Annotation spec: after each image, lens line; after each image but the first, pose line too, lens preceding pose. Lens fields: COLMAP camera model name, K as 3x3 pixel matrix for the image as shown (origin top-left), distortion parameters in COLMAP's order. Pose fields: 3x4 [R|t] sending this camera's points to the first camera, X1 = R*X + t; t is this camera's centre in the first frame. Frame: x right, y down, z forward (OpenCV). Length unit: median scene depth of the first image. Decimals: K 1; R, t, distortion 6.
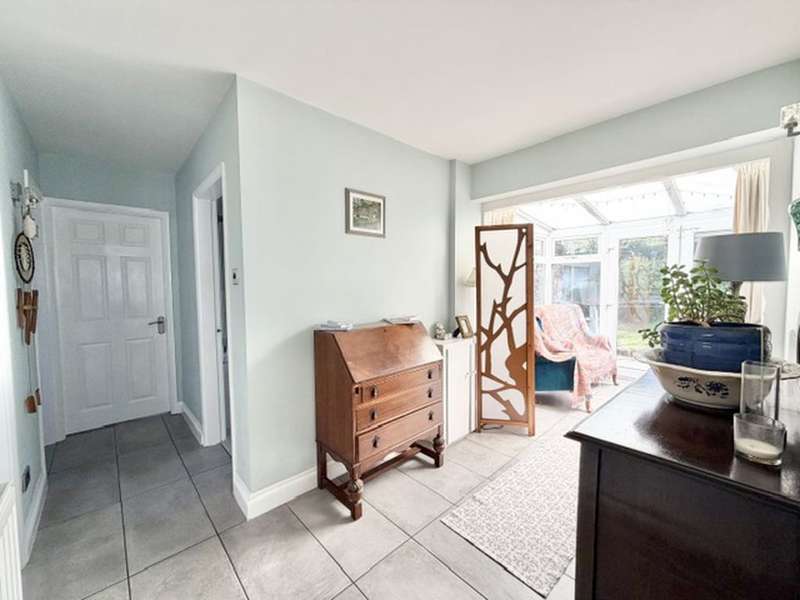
lens RADIAL K [[317.5, 0, 396.9], [0, 317.5, 298.0], [0, 0, 1]] dist [0.001770, -0.001132]
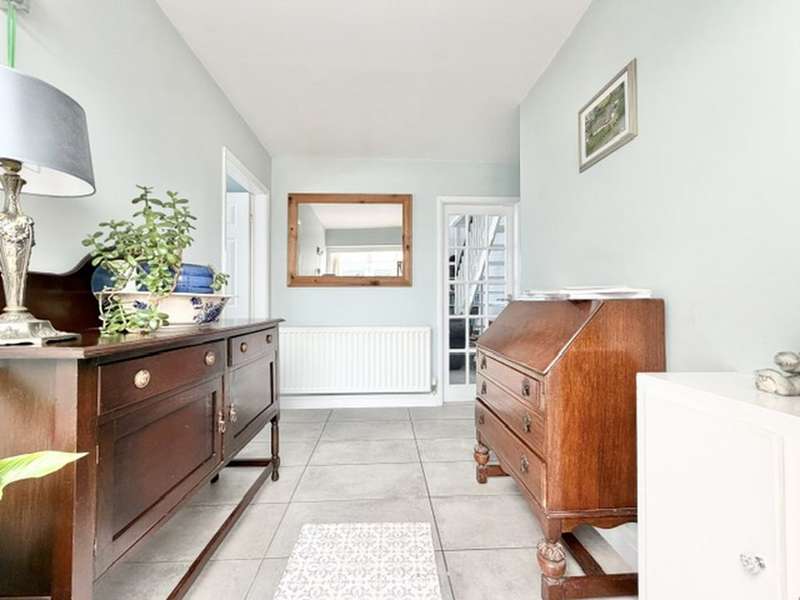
lens RADIAL K [[317.5, 0, 397.2], [0, 317.5, 301.1], [0, 0, 1]] dist [0.001770, -0.001132]
pose [[-0.650723, 0.008031, -0.759273, 0.650314], [-0.022124, 0.999319, 0.029531, 0.072454], [0.758993, 0.036015, -0.650102, 1.153920]]
